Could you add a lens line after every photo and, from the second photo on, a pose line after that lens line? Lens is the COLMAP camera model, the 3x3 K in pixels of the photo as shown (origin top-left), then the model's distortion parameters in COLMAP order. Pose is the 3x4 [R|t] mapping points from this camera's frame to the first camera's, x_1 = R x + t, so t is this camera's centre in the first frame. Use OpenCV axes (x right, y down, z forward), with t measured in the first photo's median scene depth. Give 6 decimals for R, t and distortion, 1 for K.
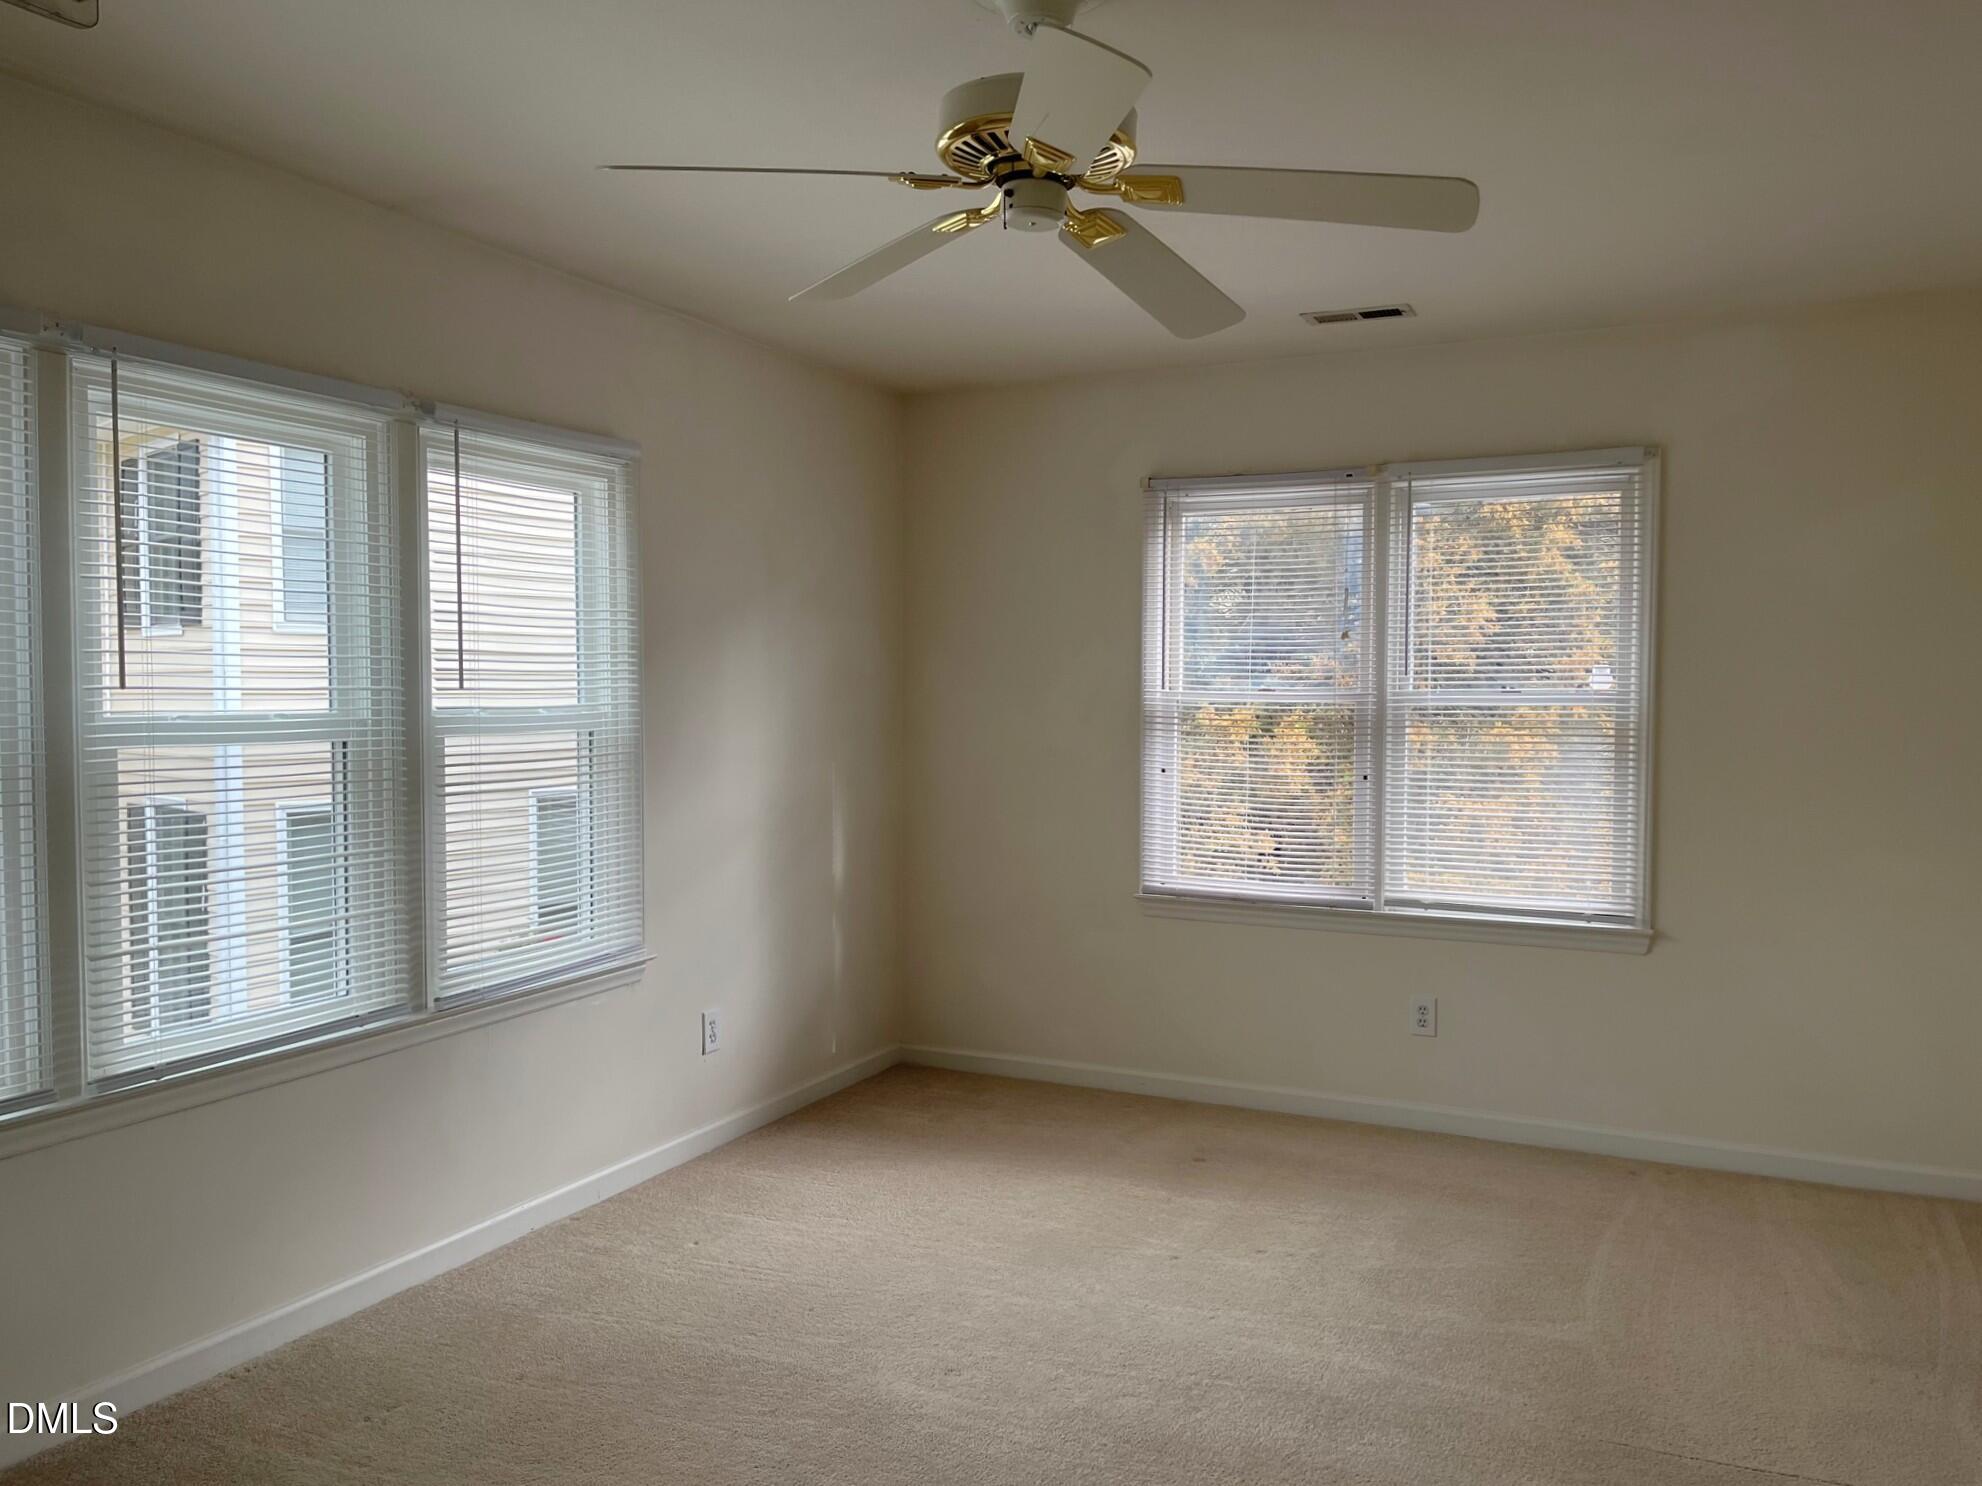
lens RADIAL K [[1513.4, 0, 991.0], [0, 1513.4, 743.0], [0, 0, 1]] dist [0.007038, 0.001002]
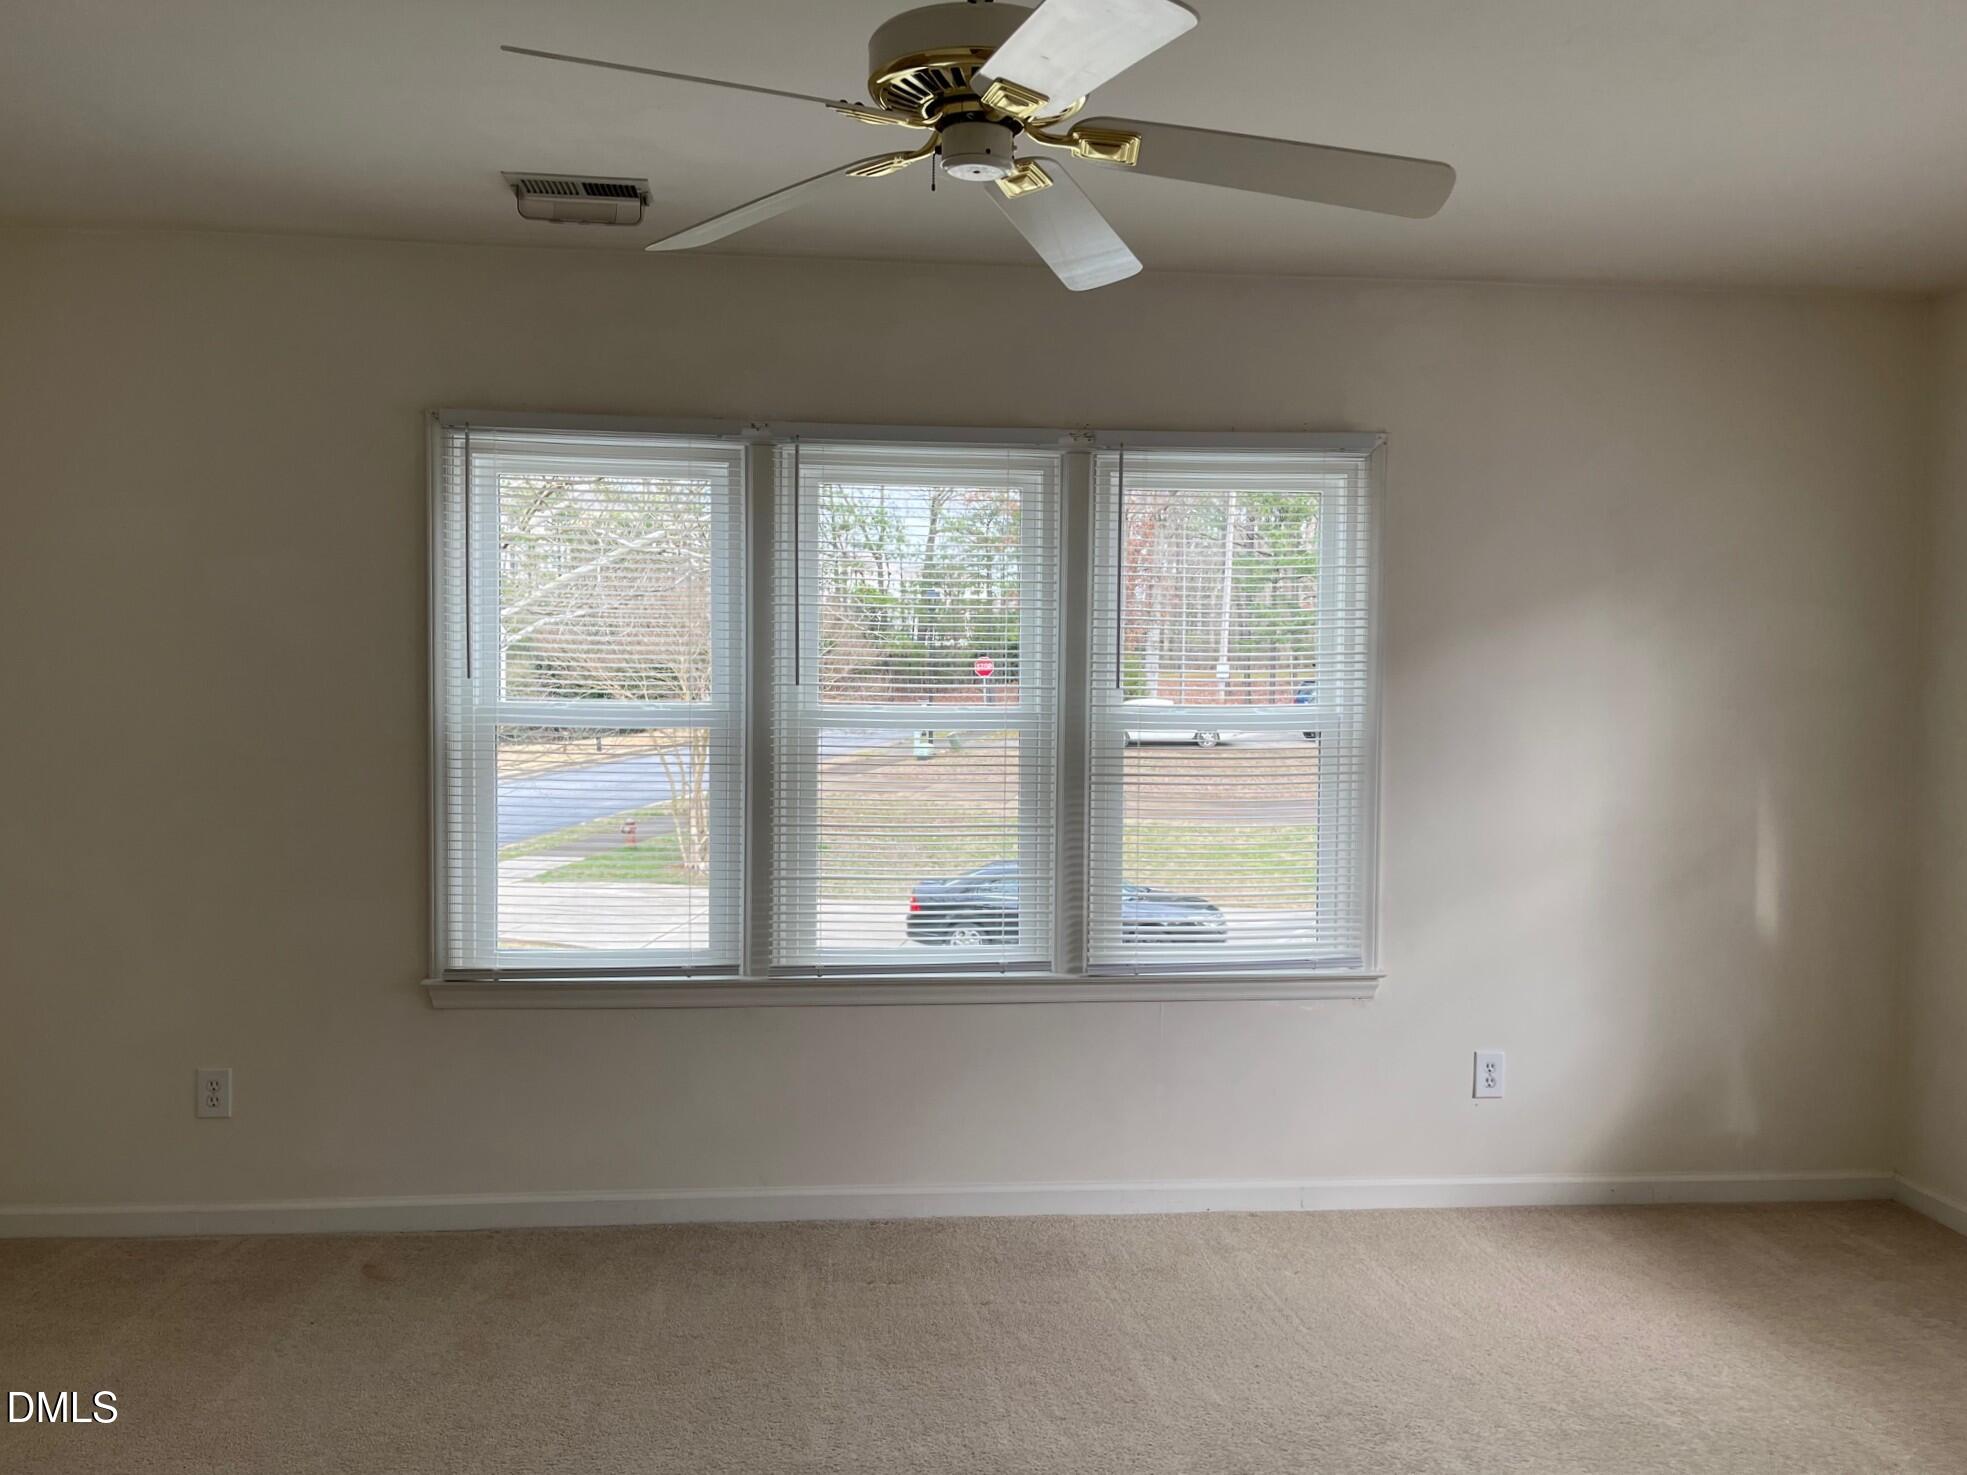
lens RADIAL K [[1515.8, 0, 983.5], [0, 1515.8, 737.5], [0, 0, 1]] dist [0.101045, -0.138256]
pose [[0.518447, 0.036850, -0.854315, 0.516812], [-0.041273, 0.998985, 0.018044, -0.014991], [0.854113, 0.025905, 0.519442, 0.325933]]
